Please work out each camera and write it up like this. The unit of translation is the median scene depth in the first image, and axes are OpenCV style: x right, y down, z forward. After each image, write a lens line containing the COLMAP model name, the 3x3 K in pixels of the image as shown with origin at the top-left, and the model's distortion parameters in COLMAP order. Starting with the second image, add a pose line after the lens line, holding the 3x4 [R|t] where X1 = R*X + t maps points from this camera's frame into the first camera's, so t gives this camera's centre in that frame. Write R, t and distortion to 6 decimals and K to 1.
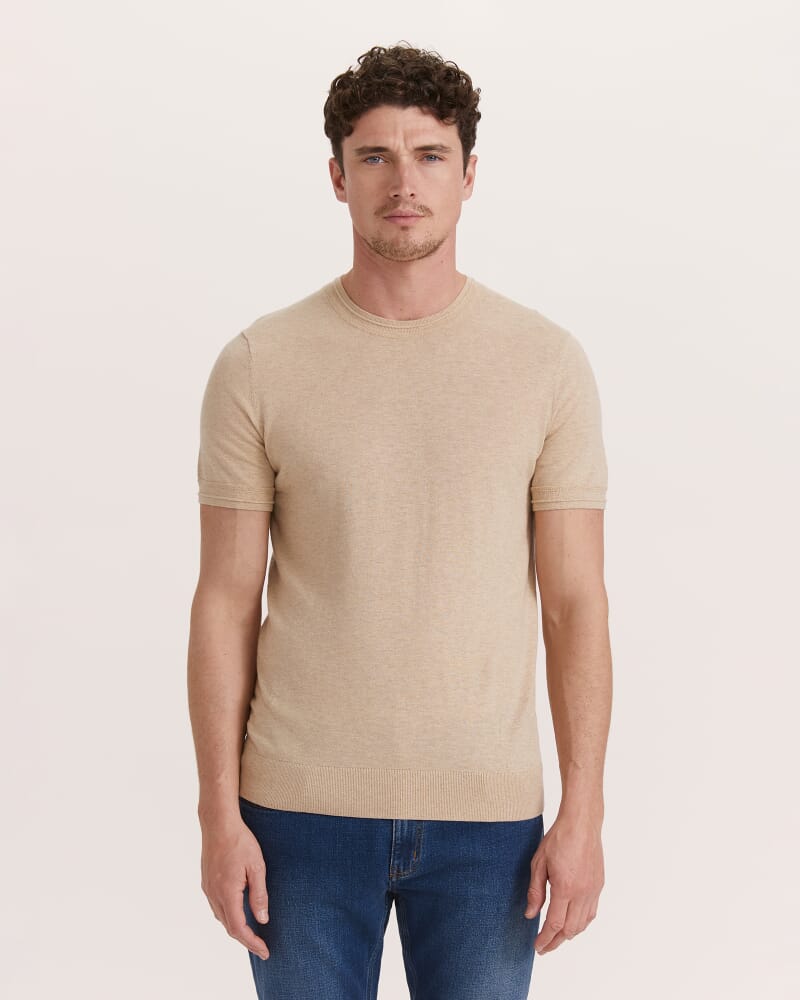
lens RADIAL K [[1641.4, 0, 400.0], [0, 1641.4, 500.0], [0, 0, 1]] dist [-0.464472, -0.000717]
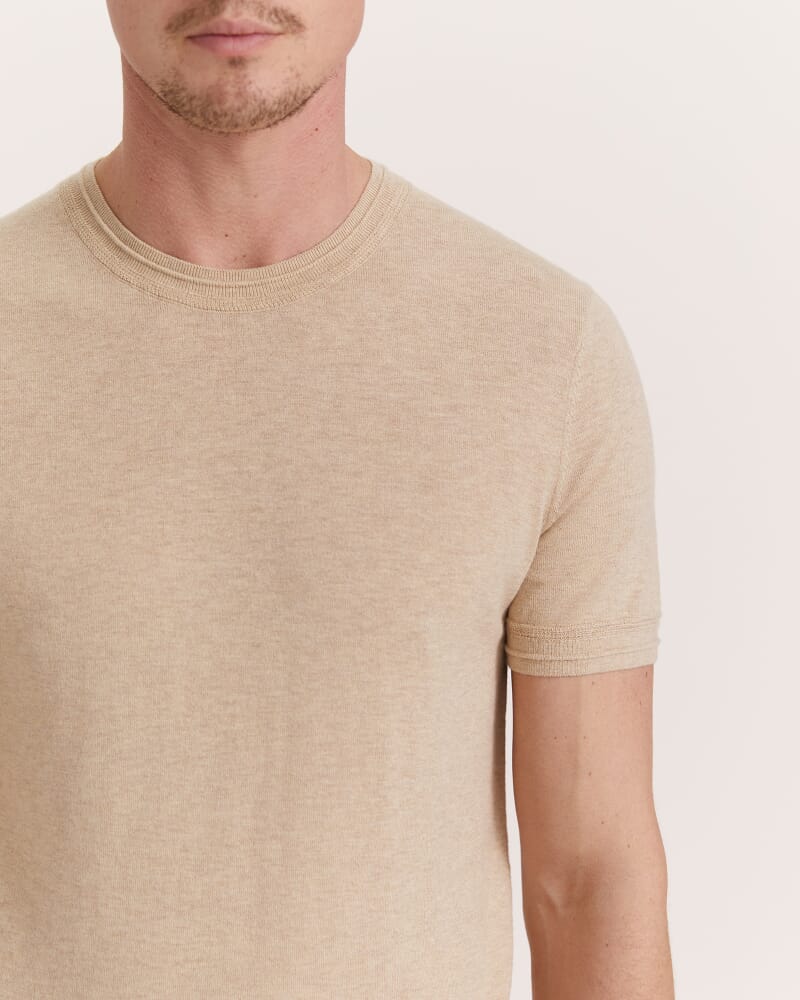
lens RADIAL K [[2622.2, 0, 400.0], [0, 2622.2, 500.0], [0, 0, 1]] dist [-0.085245, -0.888627]
pose [[0.997873, 0.005833, 0.064930, 0.001586], [-0.006779, 0.999874, 0.014366, -0.058582], [-0.064838, -0.014776, 0.997786, 0.287436]]
